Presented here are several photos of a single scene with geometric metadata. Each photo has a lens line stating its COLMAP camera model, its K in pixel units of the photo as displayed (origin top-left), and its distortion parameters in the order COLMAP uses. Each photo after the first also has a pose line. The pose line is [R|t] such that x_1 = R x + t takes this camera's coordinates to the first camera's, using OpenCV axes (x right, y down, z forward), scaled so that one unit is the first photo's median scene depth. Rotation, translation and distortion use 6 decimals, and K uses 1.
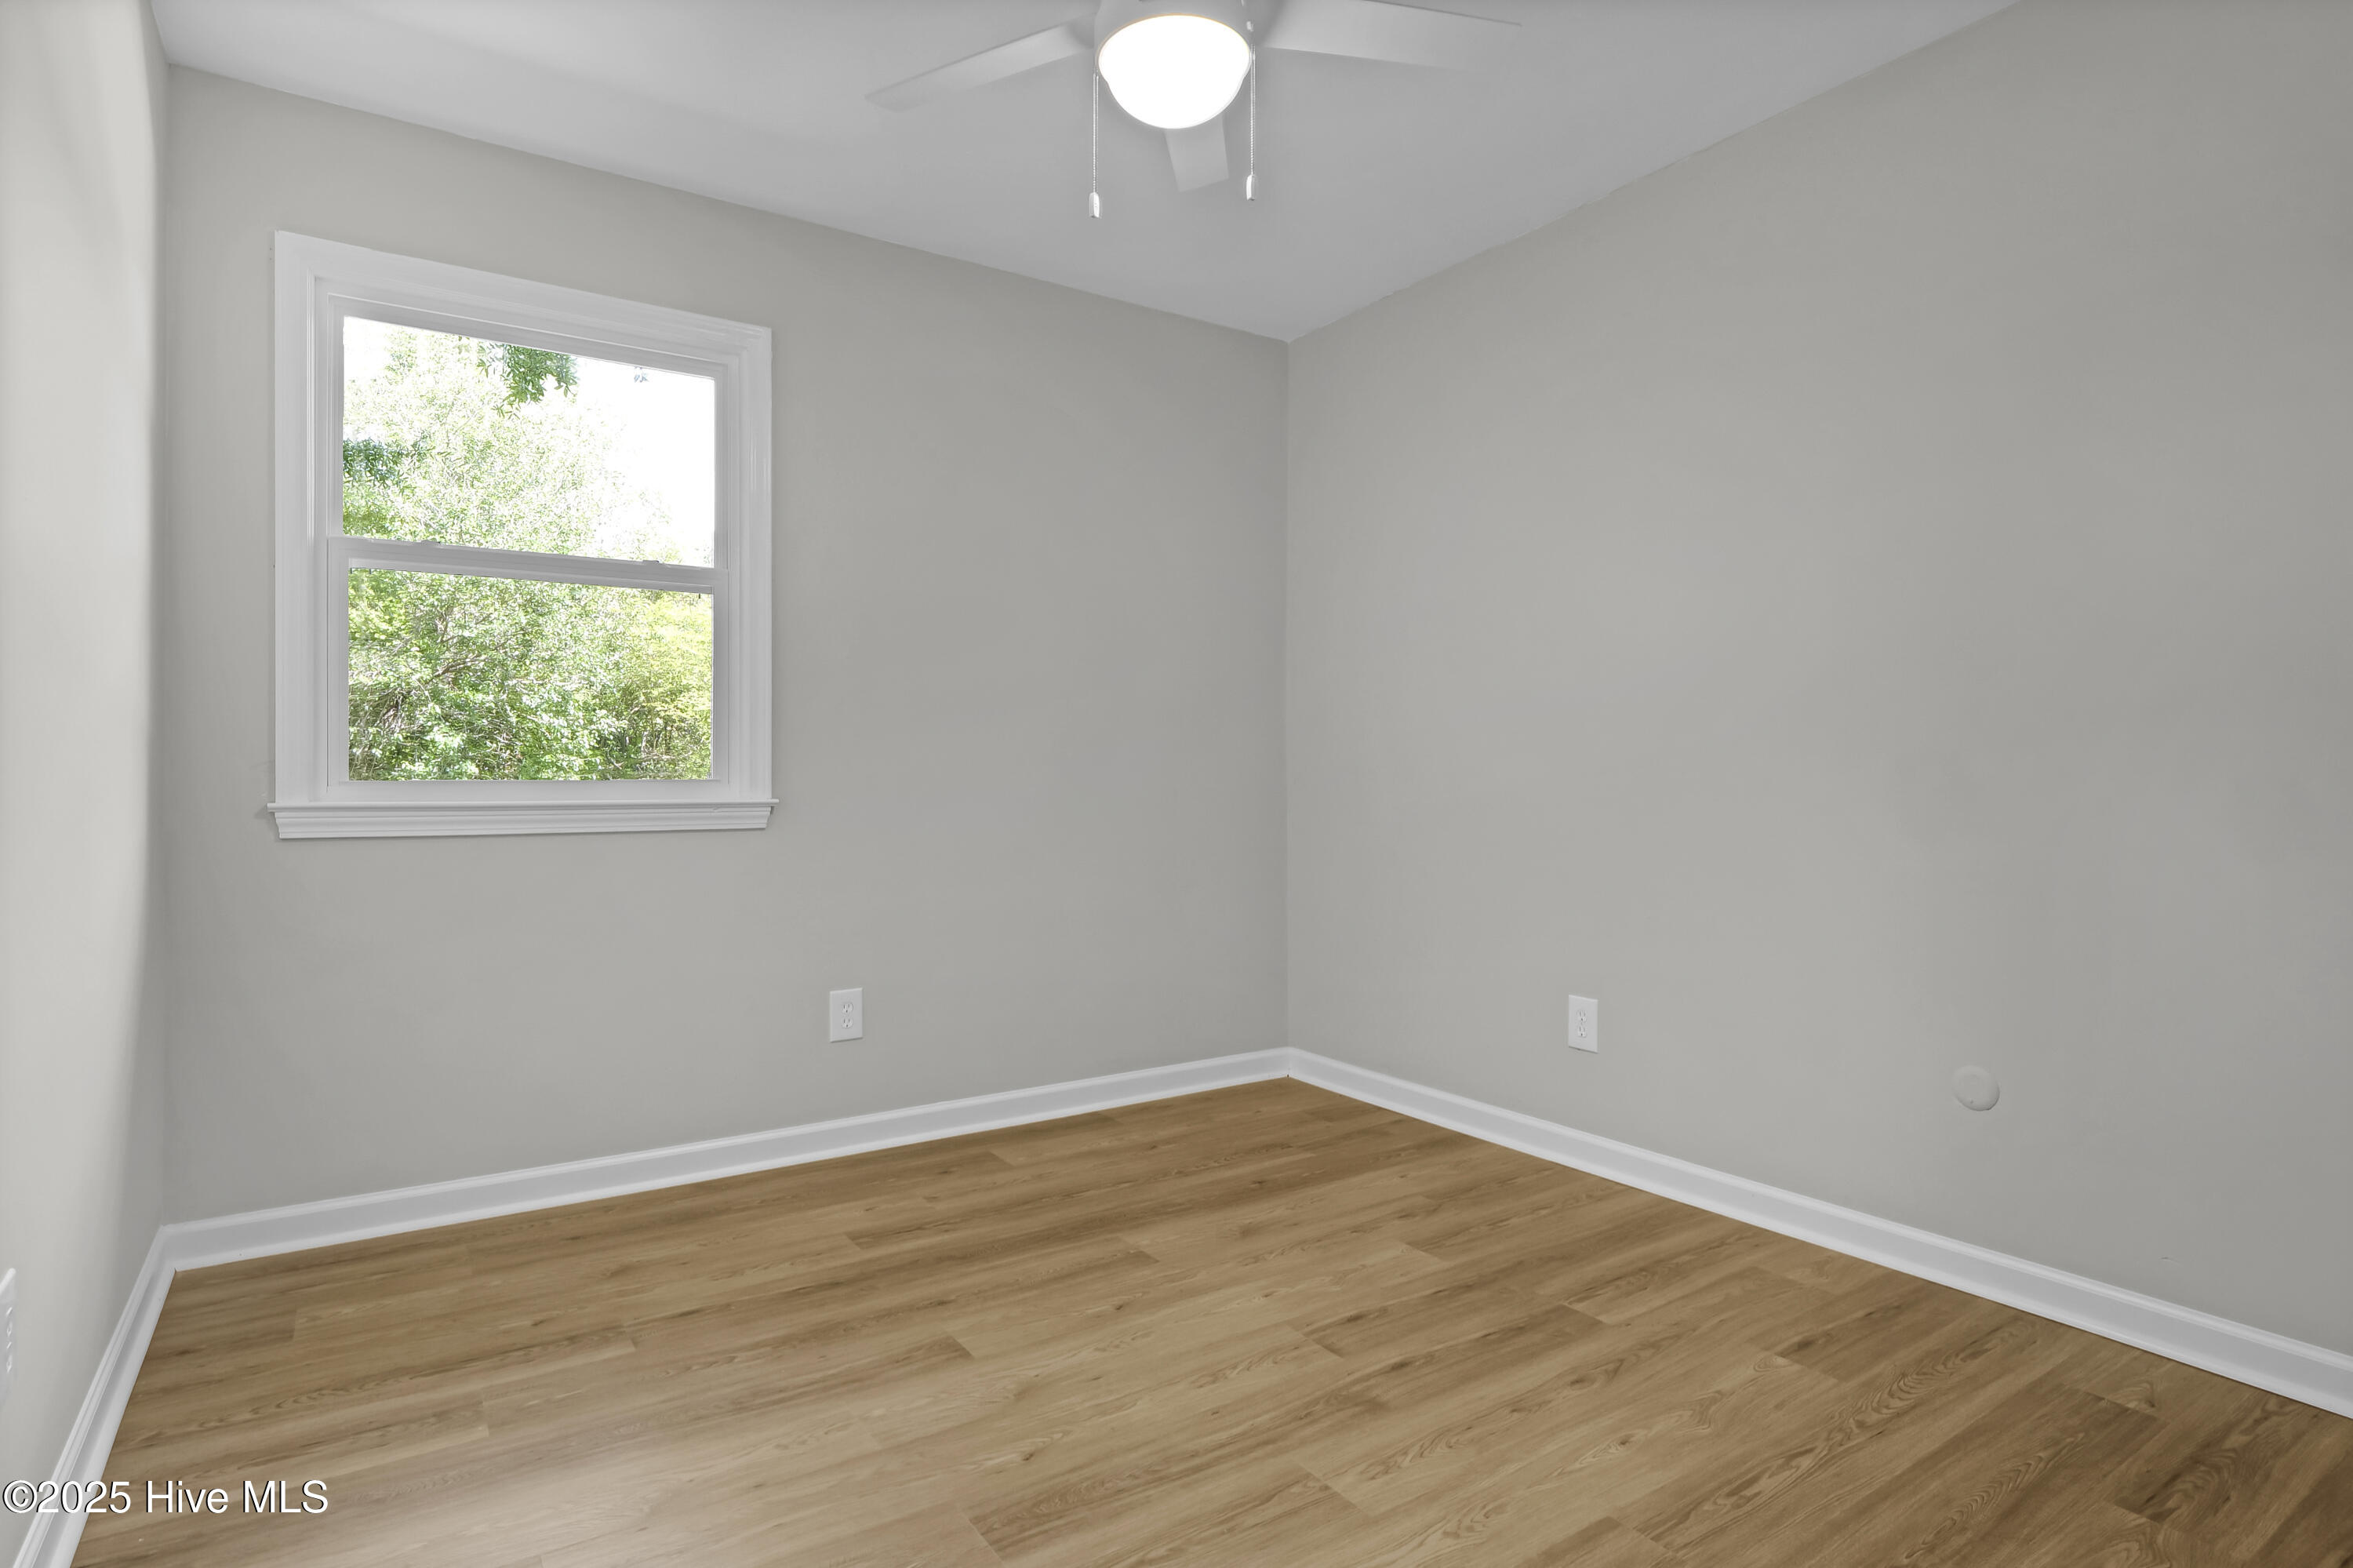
lens RADIAL K [[1213.2, 0, 1176.5], [0, 1213.2, 784.0], [0, 0, 1]] dist [-0.000436, -0.000153]
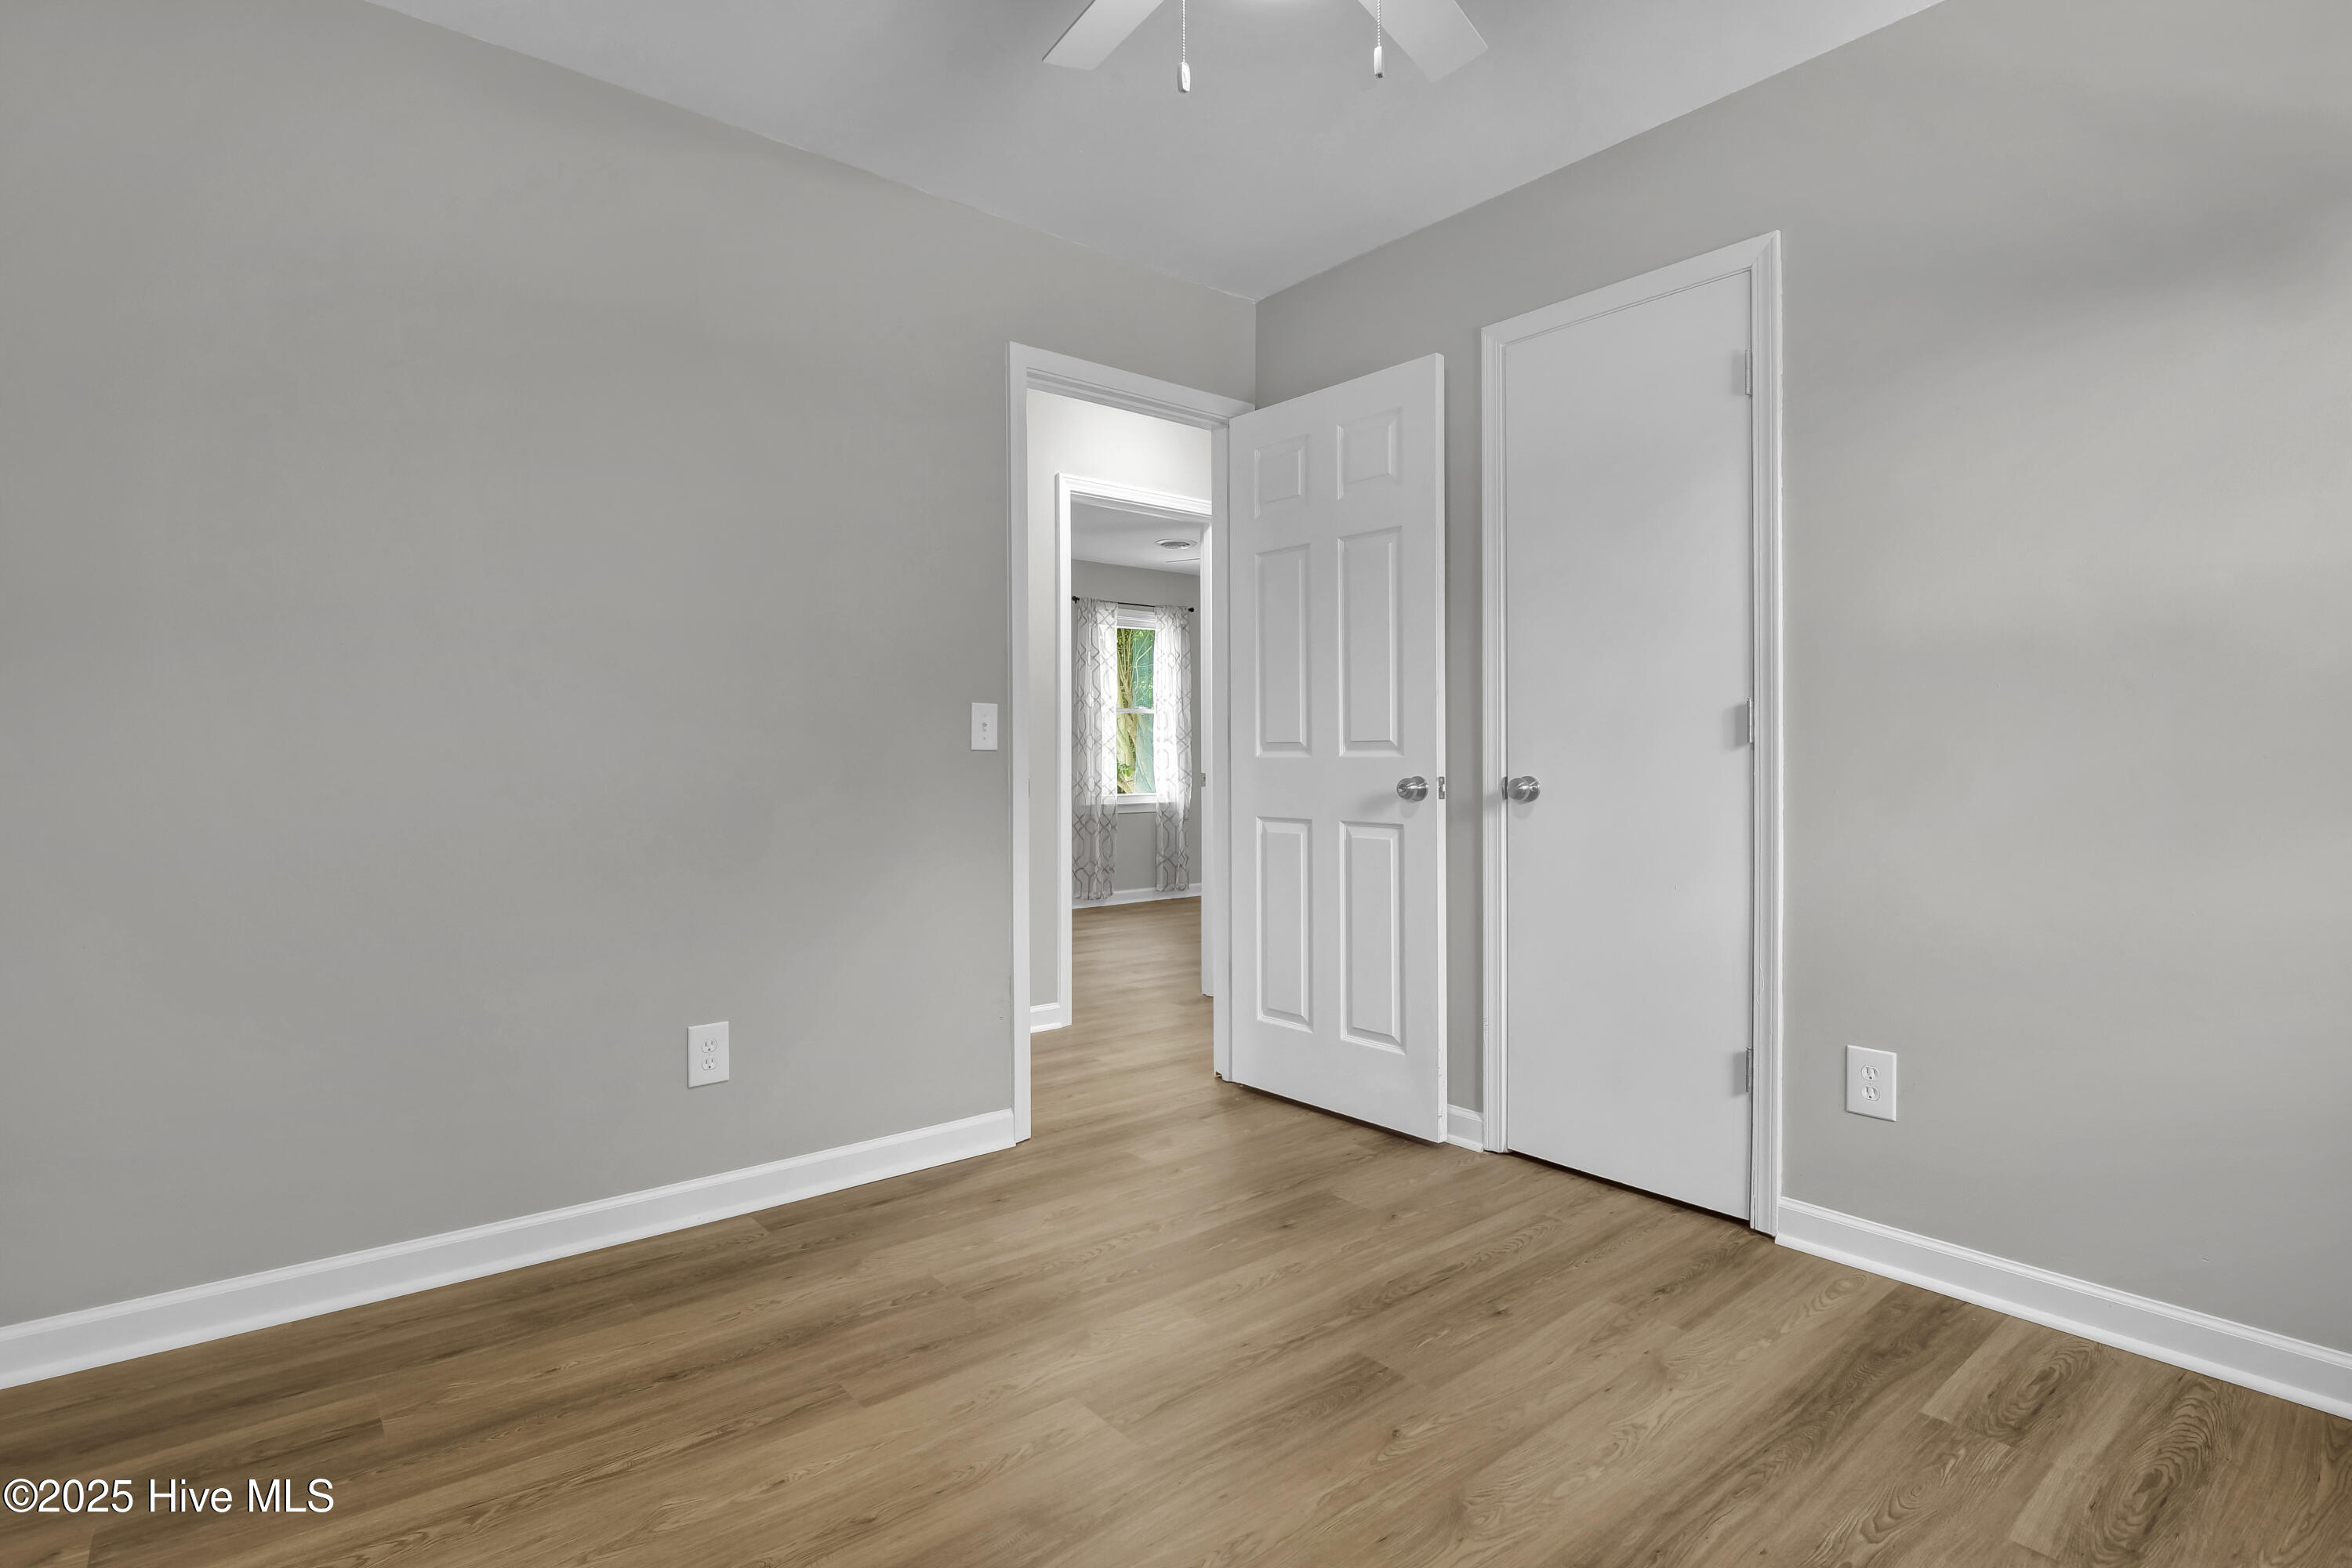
lens RADIAL K [[1173.2, 0, 1167.3], [0, 1173.2, 772.5], [0, 0, 1]] dist [-0.011600, 0.000063]
pose [[-0.995463, -0.004446, -0.095042, 0.164899], [-0.006407, 0.999773, 0.020336, -0.019117], [0.094930, 0.020853, -0.995266, 1.947503]]
